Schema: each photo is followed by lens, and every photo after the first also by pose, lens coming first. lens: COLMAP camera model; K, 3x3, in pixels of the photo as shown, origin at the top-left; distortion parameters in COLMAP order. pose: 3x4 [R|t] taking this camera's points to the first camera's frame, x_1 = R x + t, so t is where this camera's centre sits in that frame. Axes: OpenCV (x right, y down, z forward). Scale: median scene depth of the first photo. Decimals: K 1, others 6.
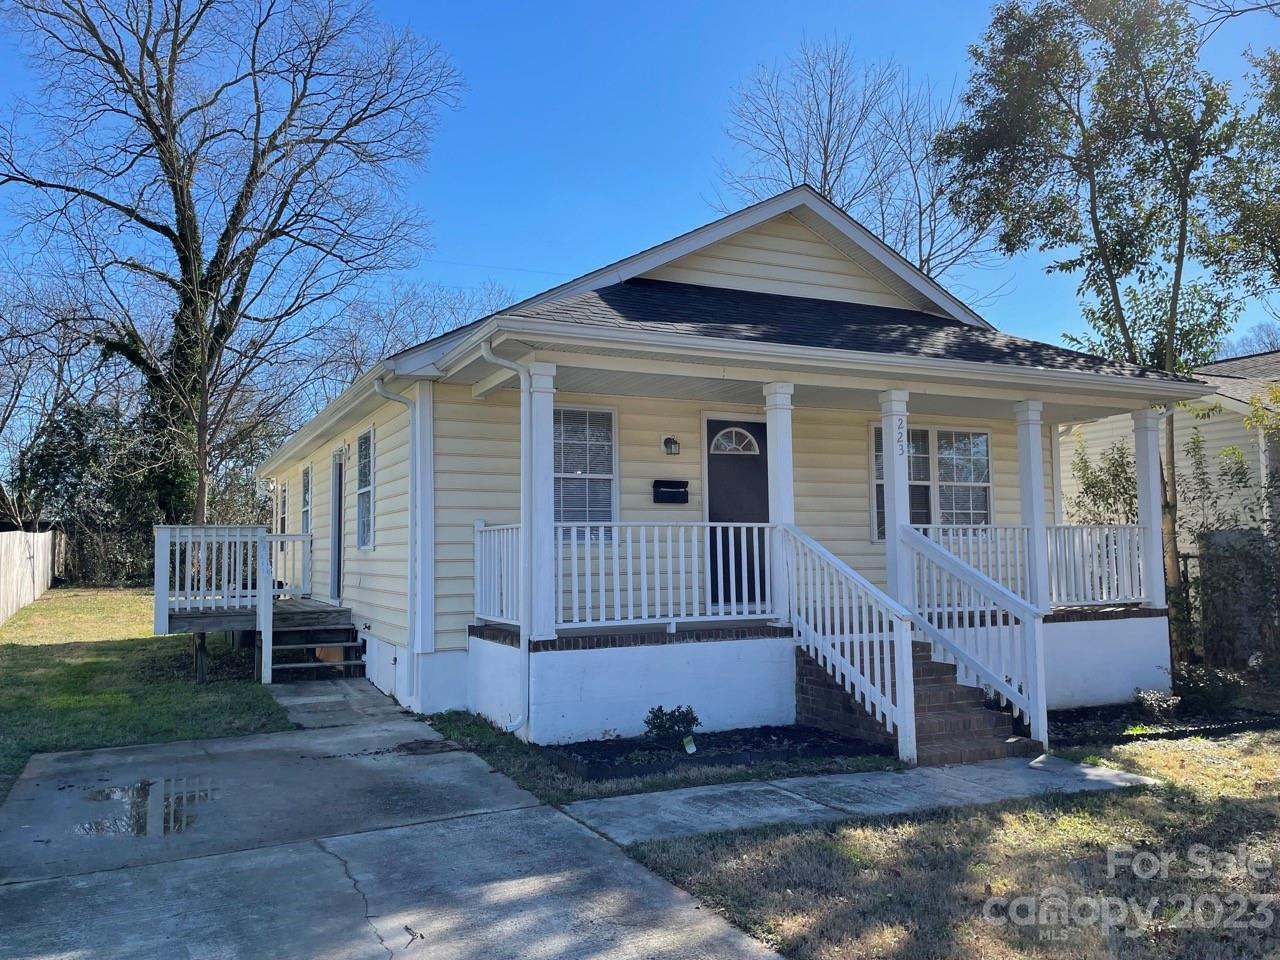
lens RADIAL K [[973.3, 0, 641.0], [0, 973.3, 497.3], [0, 0, 1]] dist [0.088090, -0.048773]
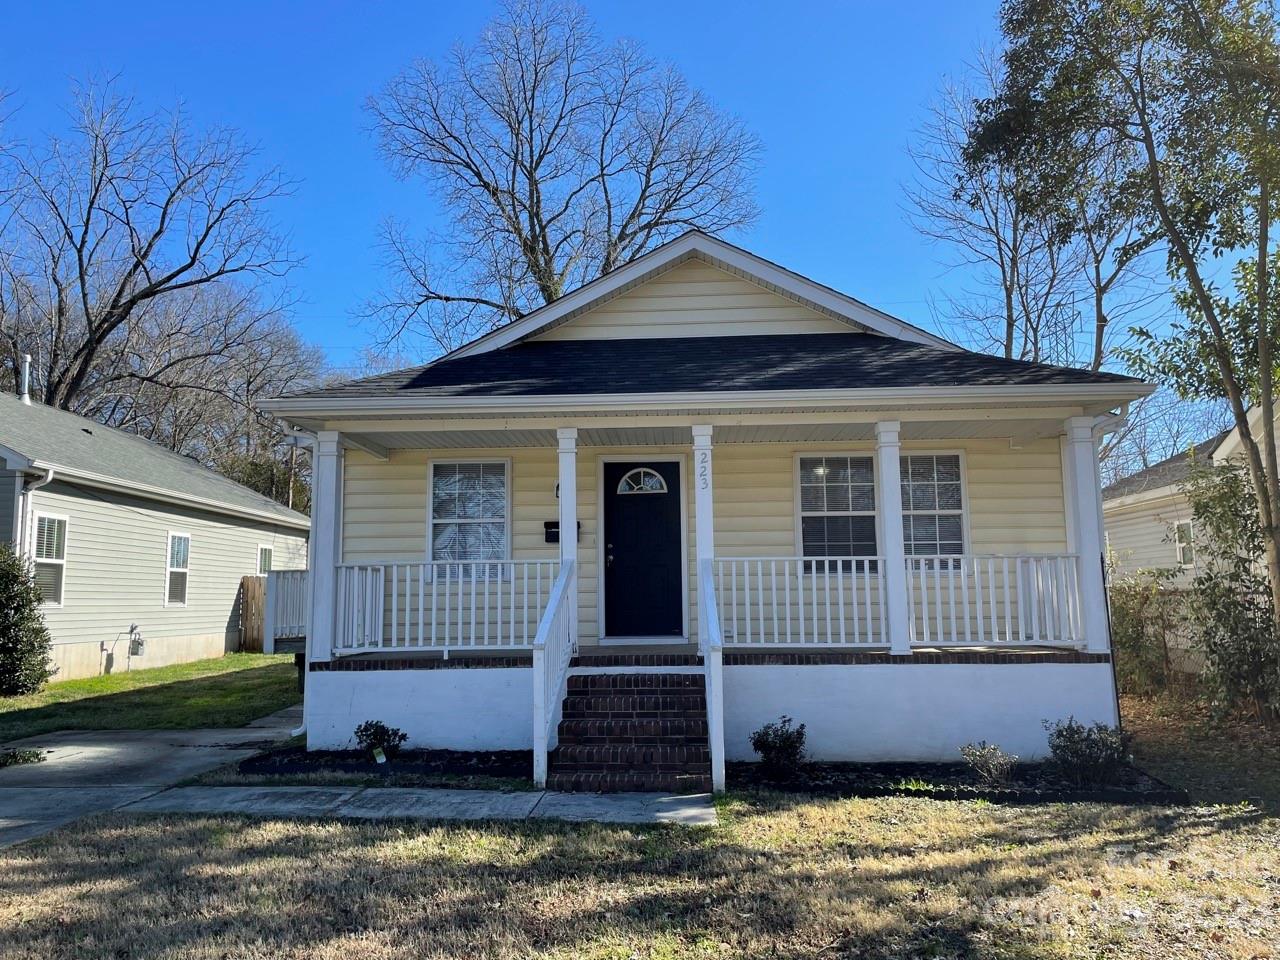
lens RADIAL K [[973.3, 0, 642.8], [0, 973.3, 483.8], [0, 0, 1]] dist [0.088090, -0.048773]
pose [[0.877476, -0.052469, -0.476741, 0.570036], [0.029003, 0.997984, -0.056453, 0.004548], [0.478742, 0.035709, 0.877229, 0.074360]]
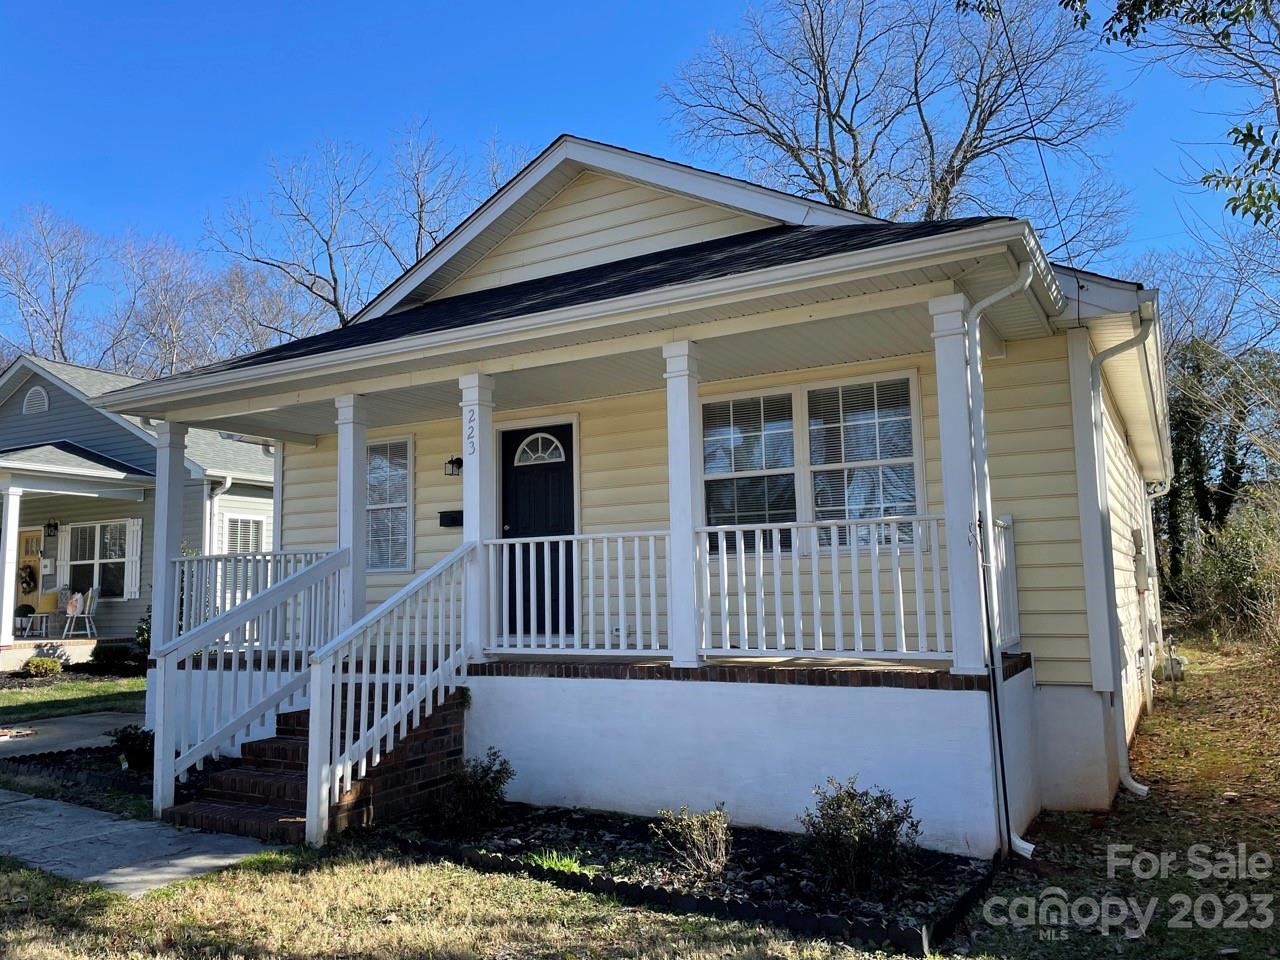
lens RADIAL K [[973.3, 0, 634.9], [0, 973.3, 479.5], [0, 0, 1]] dist [0.088090, -0.048773]
pose [[0.551620, -0.091295, -0.829084, 0.830337], [0.063265, 0.995708, -0.067550, 0.032860], [0.831693, -0.015189, 0.555028, 0.550985]]
